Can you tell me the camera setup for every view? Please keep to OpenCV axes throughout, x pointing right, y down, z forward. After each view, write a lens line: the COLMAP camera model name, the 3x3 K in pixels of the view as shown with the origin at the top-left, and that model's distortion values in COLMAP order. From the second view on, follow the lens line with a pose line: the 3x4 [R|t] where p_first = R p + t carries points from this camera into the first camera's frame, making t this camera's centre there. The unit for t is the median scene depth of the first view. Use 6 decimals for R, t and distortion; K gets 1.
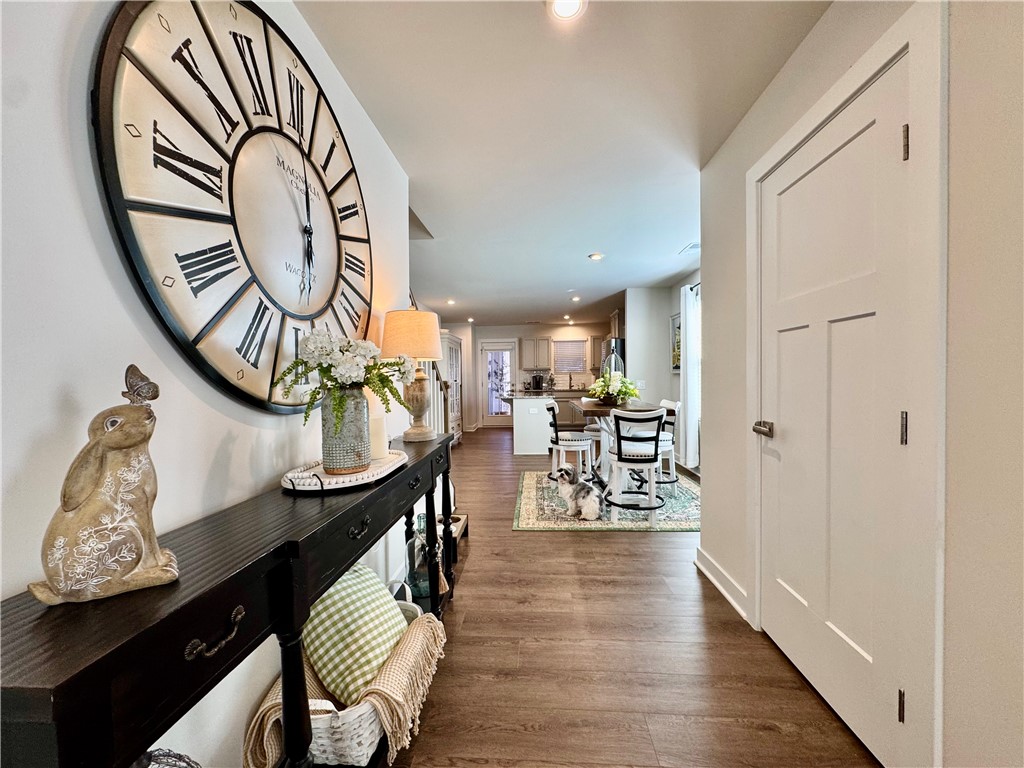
lens RADIAL K [[413.4, 0, 519.5], [0, 413.4, 383.5], [0, 0, 1]] dist [-0.001385, -0.000201]
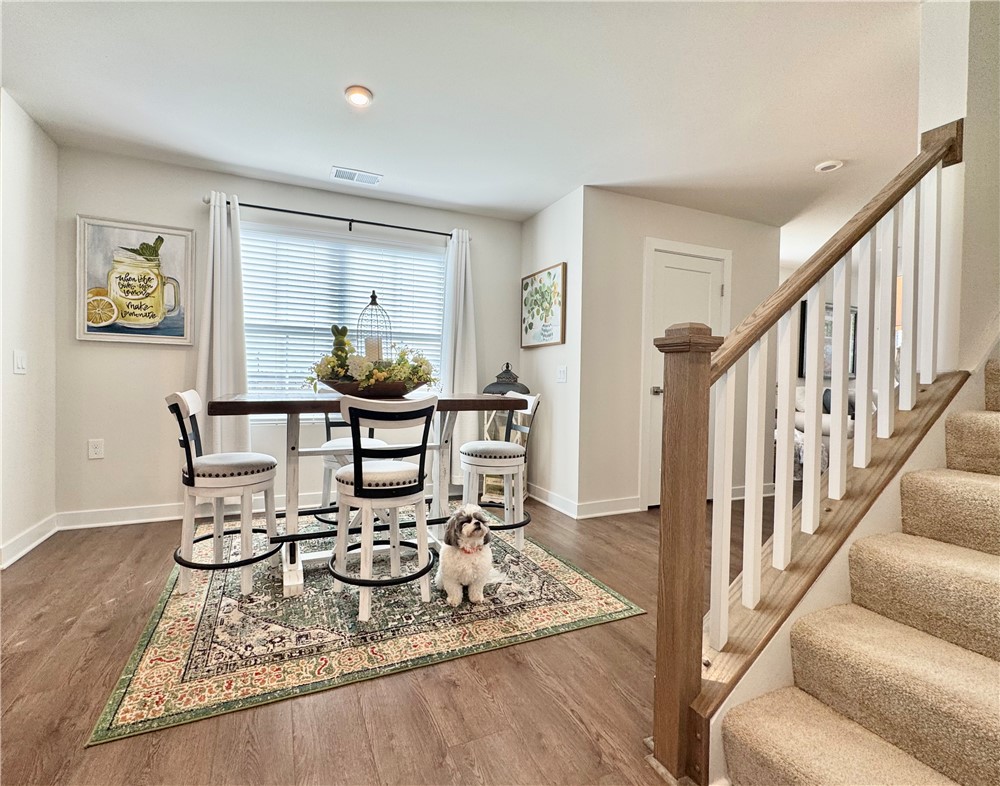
lens RADIAL K [[444.3, 0, 452.9], [0, 444.3, 385.0], [0, 0, 1]] dist [-0.003771, 0.000107]
pose [[-0.416274, -0.012646, 0.909151, -0.361645], [-0.002088, 0.999914, 0.012953, 0.029469], [-0.909237, 0.003494, -0.416264, 1.191339]]
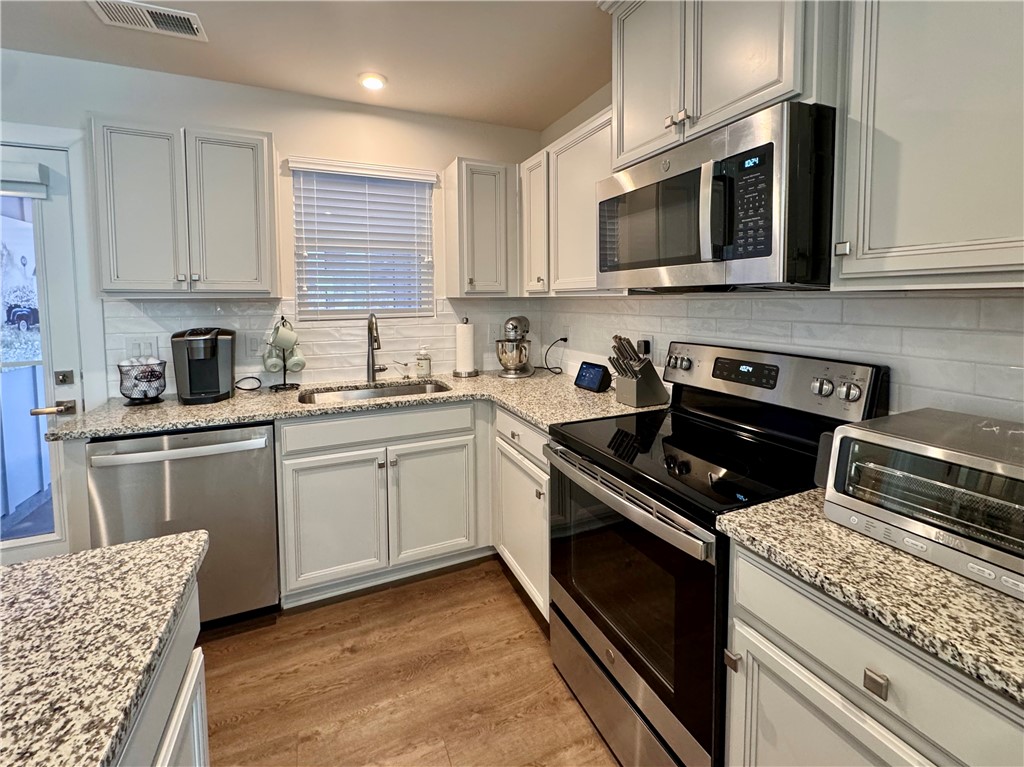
lens RADIAL K [[460.3, 0, 528.7], [0, 460.3, 336.6], [0, 0, 1]] dist [0.001553, -0.000493]
pose [[0.890358, -0.031544, 0.454166, 0.200919], [0.004510, 0.998159, 0.060485, -0.068338], [-0.455238, -0.051805, 0.888861, 1.756077]]
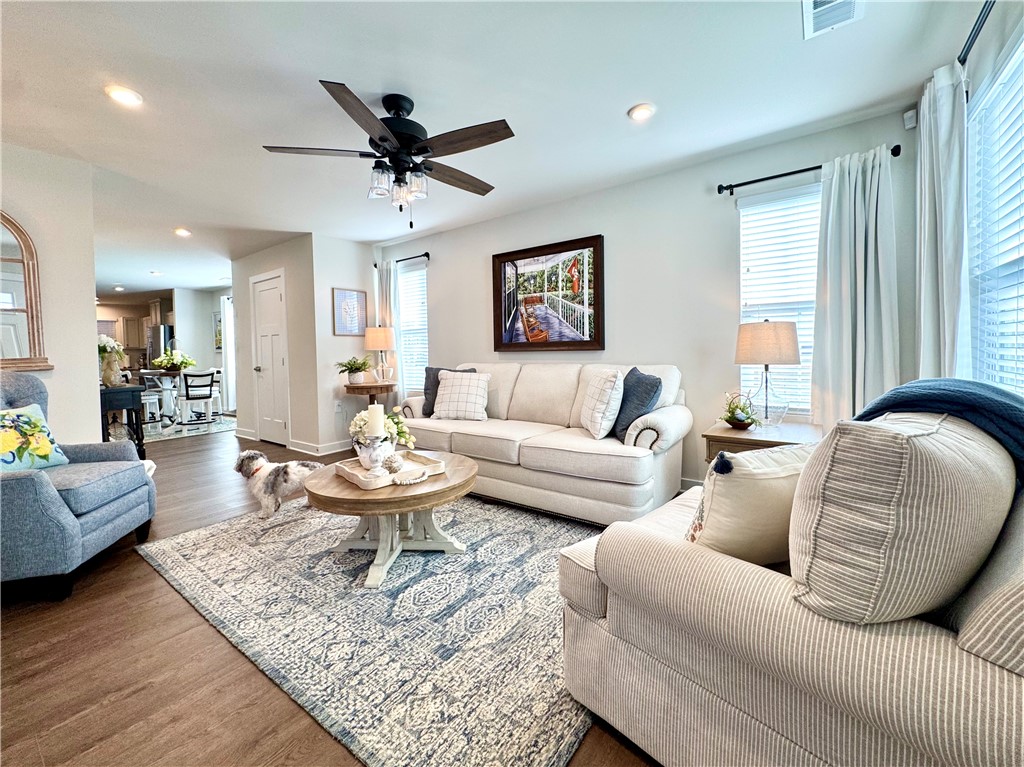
lens RADIAL K [[413.4, 0, 509.7], [0, 413.4, 365.4], [0, 0, 1]] dist [-0.001385, -0.000201]
pose [[0.544873, -0.027669, 0.838062, -0.391322], [0.027128, 0.999514, 0.015362, 0.039319], [-0.838080, 0.014365, 0.545359, -0.910721]]
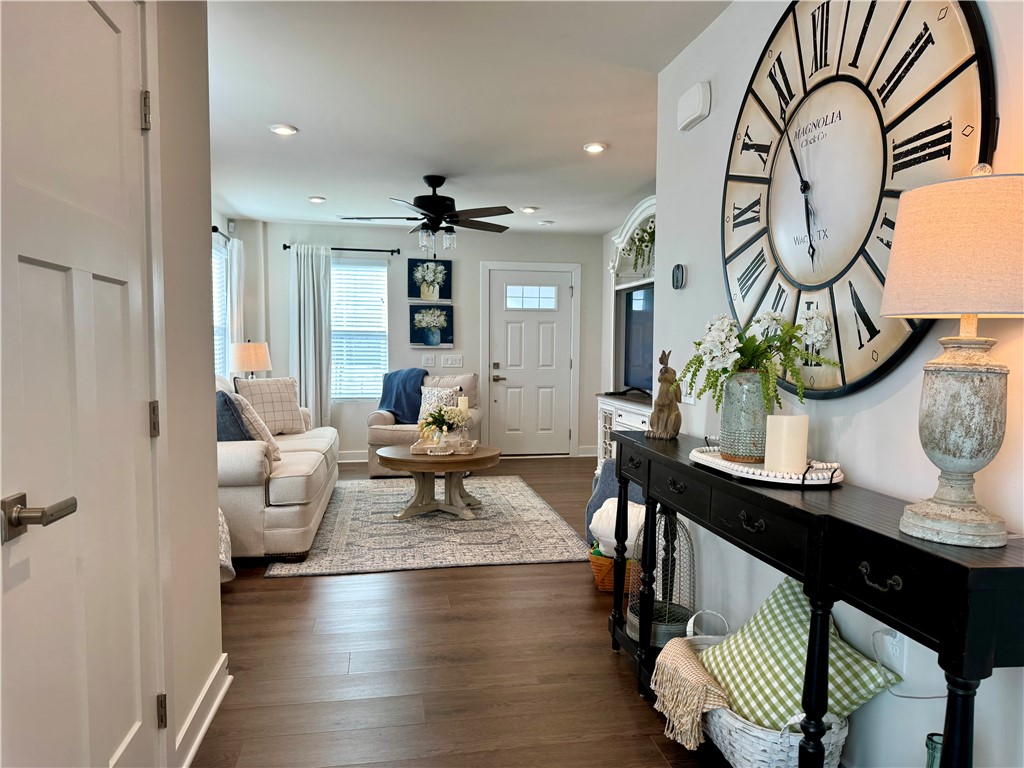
lens RADIAL K [[689.3, 0, 510.9], [0, 689.3, 383.6], [0, 0, 1]] dist [0.094988, -0.002709]
pose [[-0.975231, 0.016080, -0.220604, 0.133727], [0.000826, 0.997612, 0.069067, -0.020360], [0.221188, 0.067174, -0.972915, 0.746748]]
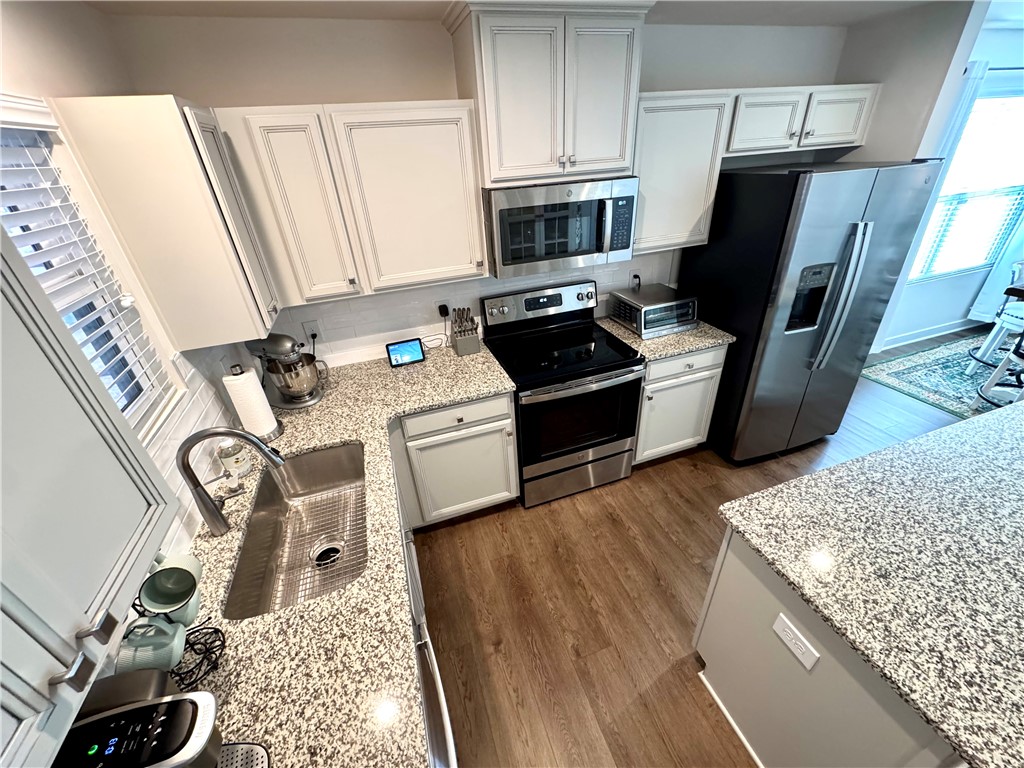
lens RADIAL K [[413.4, 0, 490.2], [0, 413.4, 382.1], [0, 0, 1]] dist [-0.001385, -0.000201]
pose [[-0.351971, -0.436893, 0.827793, -0.010136], [0.077395, 0.867771, 0.490901, -0.222228], [-0.932806, 0.236849, -0.271617, 2.275892]]
